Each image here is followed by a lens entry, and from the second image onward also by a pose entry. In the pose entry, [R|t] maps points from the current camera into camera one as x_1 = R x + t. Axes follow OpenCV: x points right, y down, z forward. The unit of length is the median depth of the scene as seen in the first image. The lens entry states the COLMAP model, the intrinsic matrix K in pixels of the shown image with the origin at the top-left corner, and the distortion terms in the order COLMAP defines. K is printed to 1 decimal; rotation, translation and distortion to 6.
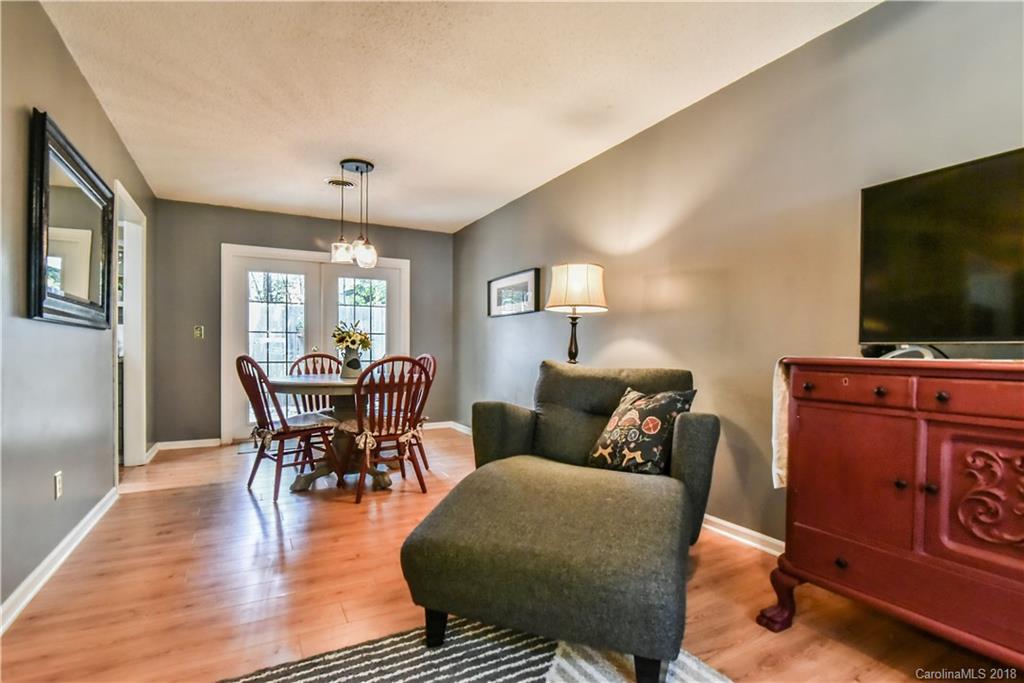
lens RADIAL K [[490.0, 0, 513.9], [0, 490.0, 350.5], [0, 0, 1]] dist [-0.022822, 0.002209]
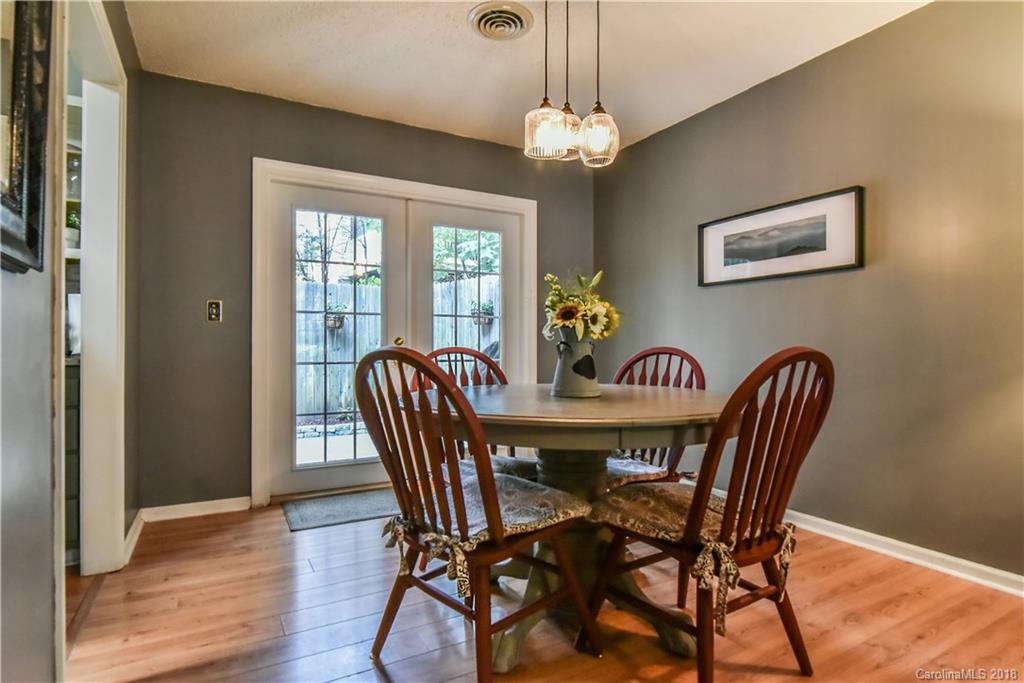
lens RADIAL K [[520.0, 0, 503.8], [0, 520.0, 340.8], [0, 0, 1]] dist [-0.015694, -0.000116]
pose [[0.999950, -0.003685, 0.009341, -0.312117], [0.003808, 0.999906, -0.013185, 0.007164], [-0.009291, 0.013220, 0.999869, 0.387021]]
